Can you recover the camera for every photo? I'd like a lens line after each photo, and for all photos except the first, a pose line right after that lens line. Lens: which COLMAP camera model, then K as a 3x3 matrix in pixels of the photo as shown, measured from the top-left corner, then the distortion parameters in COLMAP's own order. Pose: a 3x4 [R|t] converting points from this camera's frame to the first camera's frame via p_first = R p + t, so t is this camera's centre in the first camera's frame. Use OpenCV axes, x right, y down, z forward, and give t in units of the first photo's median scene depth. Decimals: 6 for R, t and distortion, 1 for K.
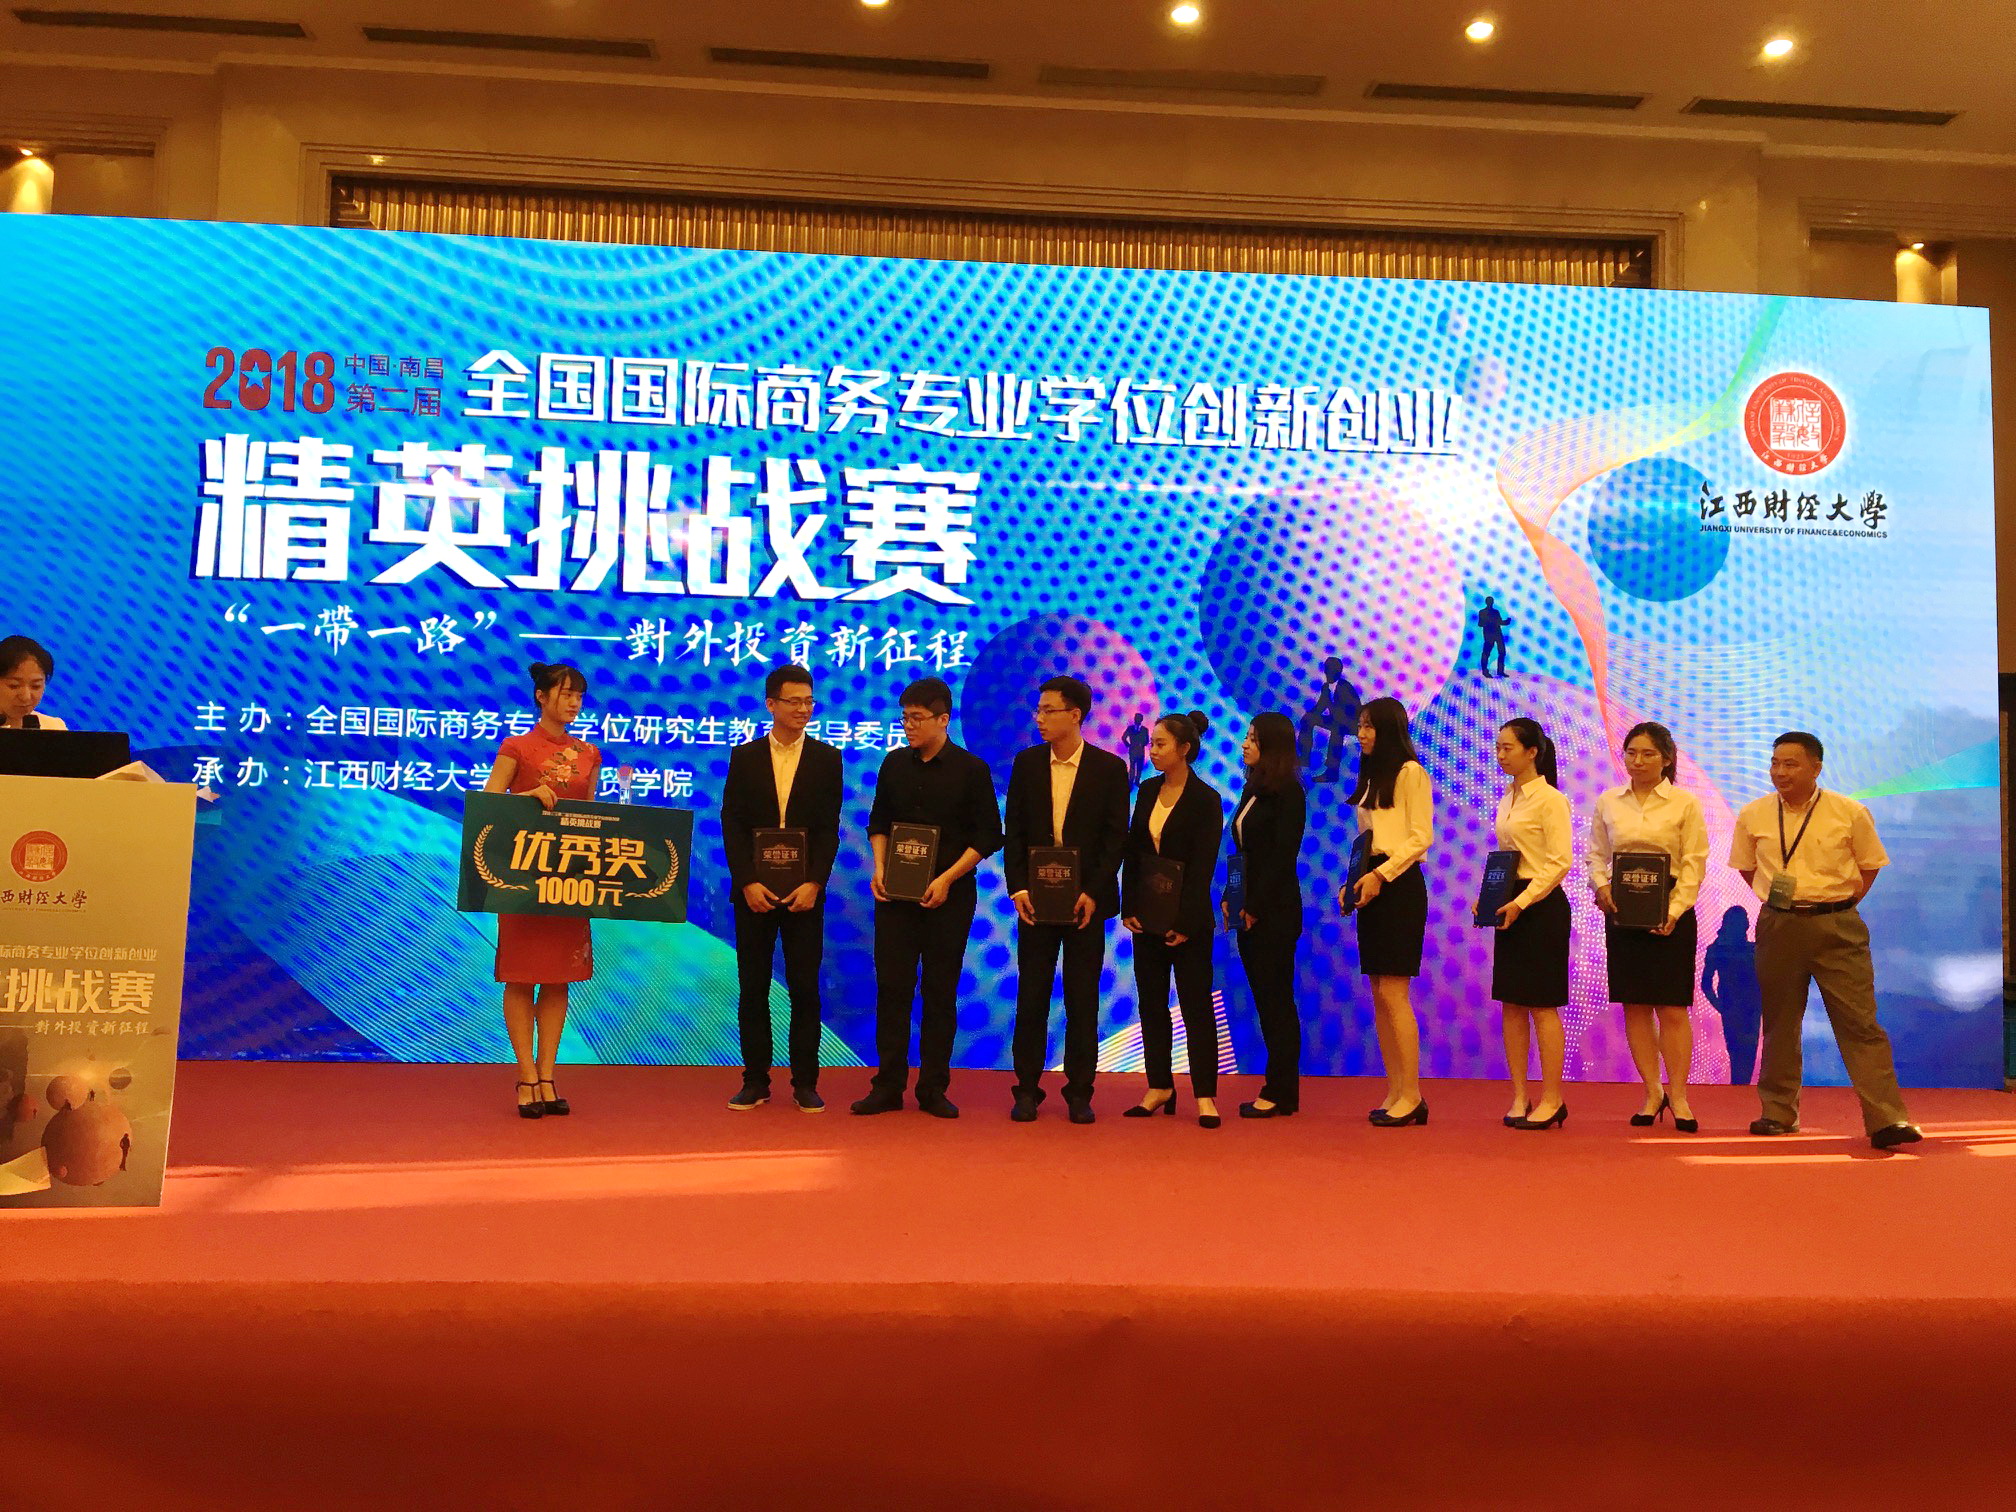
lens RADIAL K [[1661.6, 0, 1008.0], [0, 1661.6, 756.0], [0, 0, 1]] dist [0.035766, -0.000969]
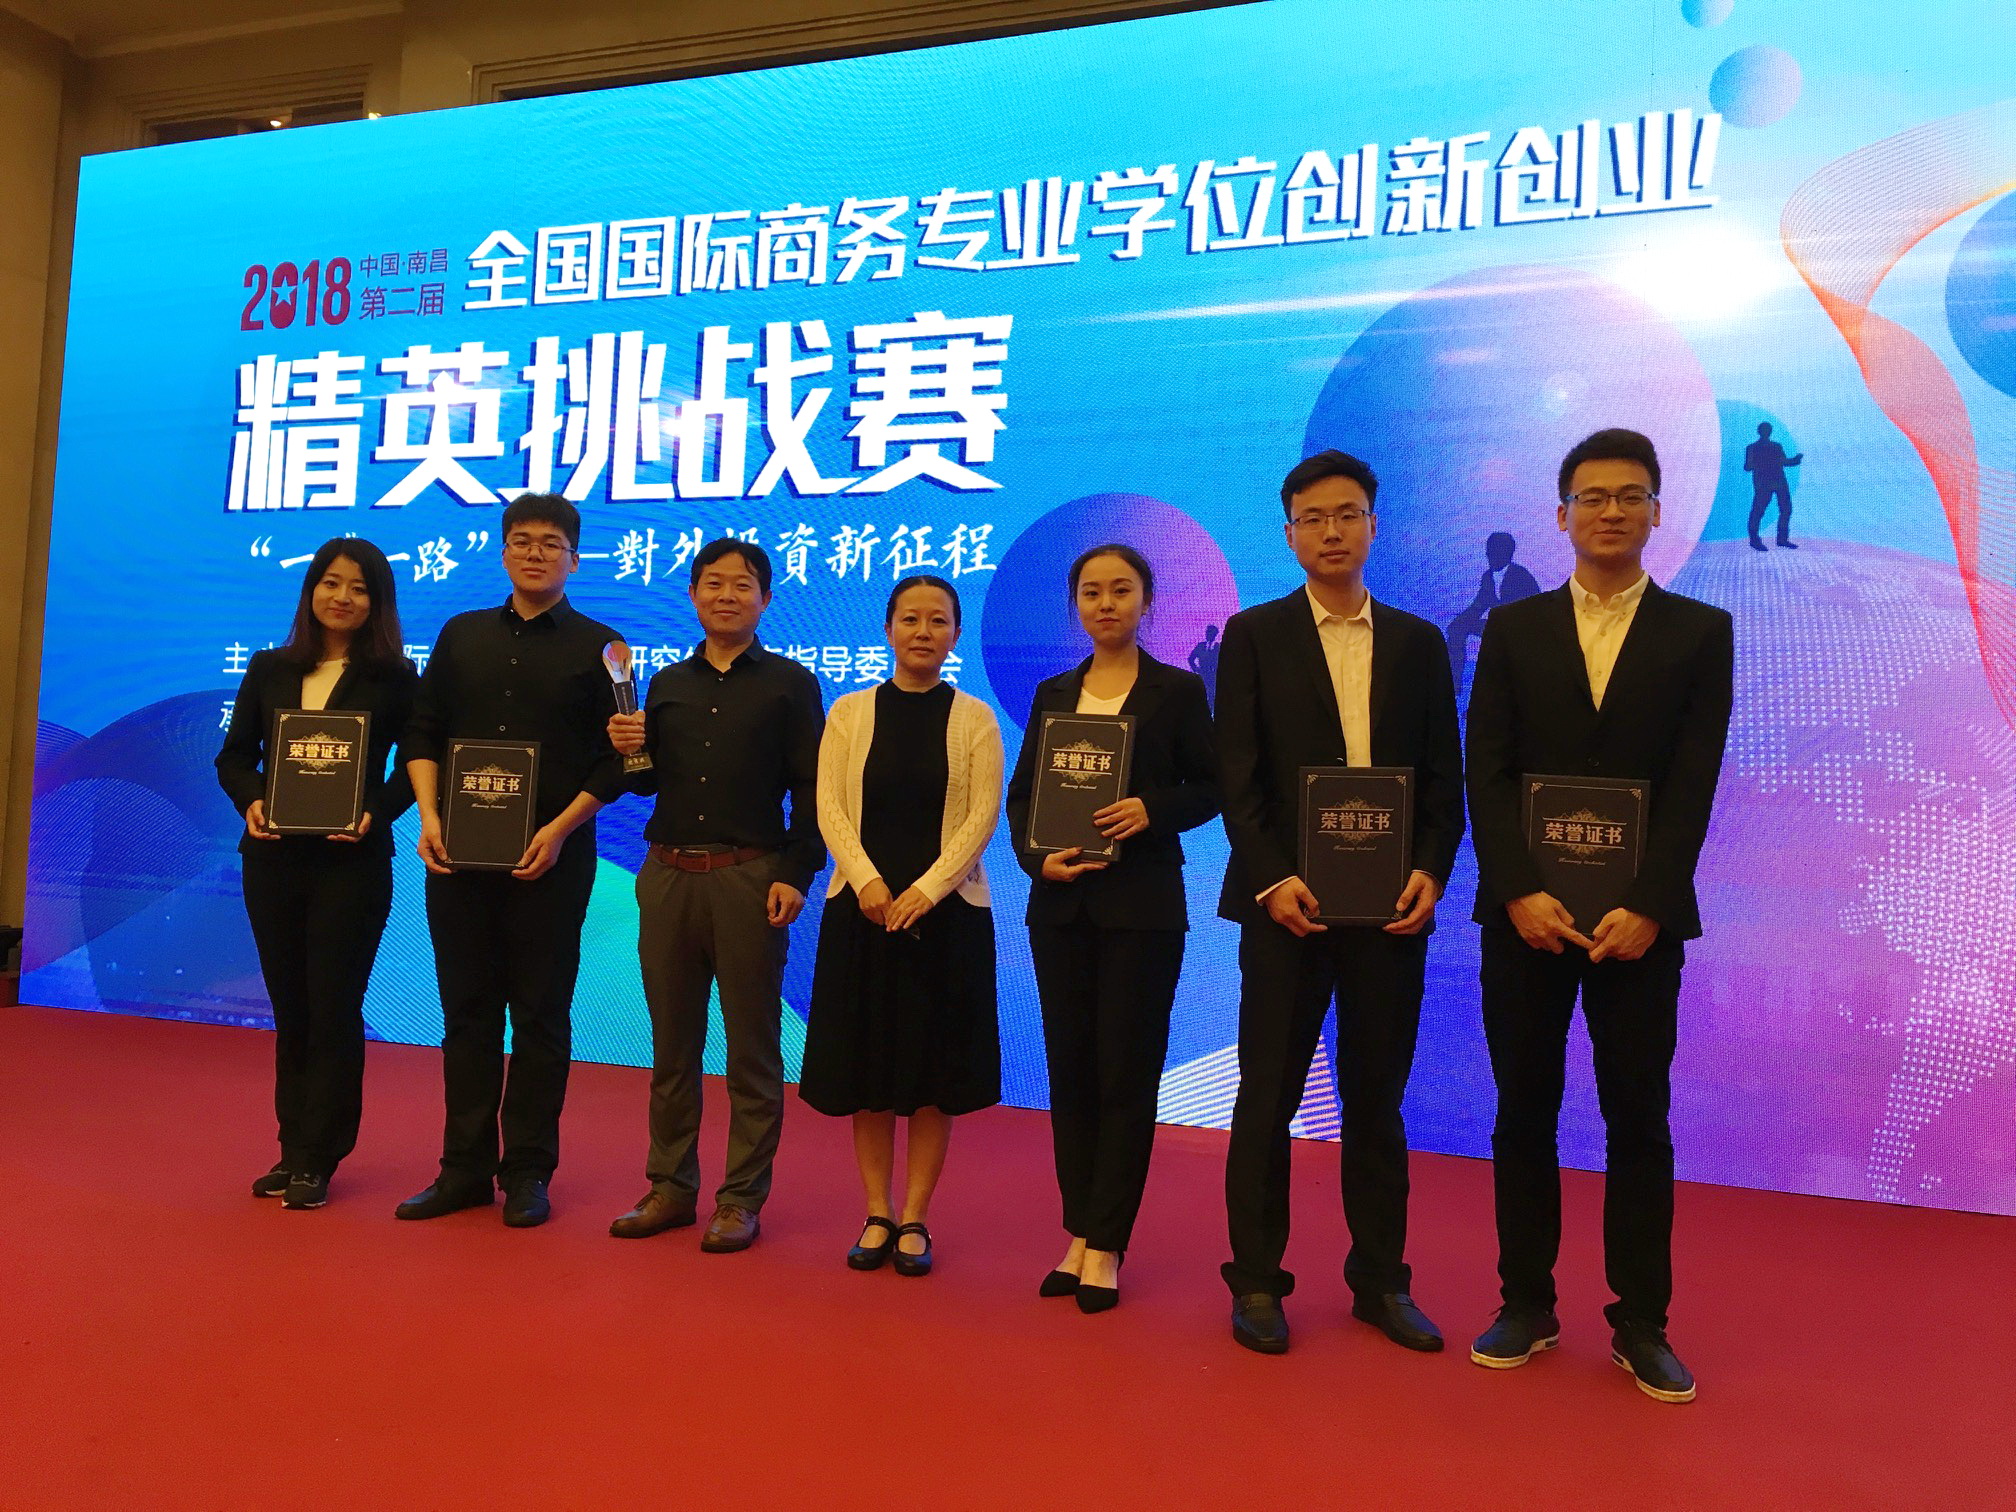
lens RADIAL K [[1661.6, 0, 1008.0], [0, 1661.6, 756.0], [0, 0, 1]] dist [0.035766, -0.000969]
pose [[0.912683, -0.000907, -0.408668, 0.293261], [0.002695, 0.999989, 0.003800, 0.028044], [0.408660, -0.004570, 0.912675, 0.310395]]
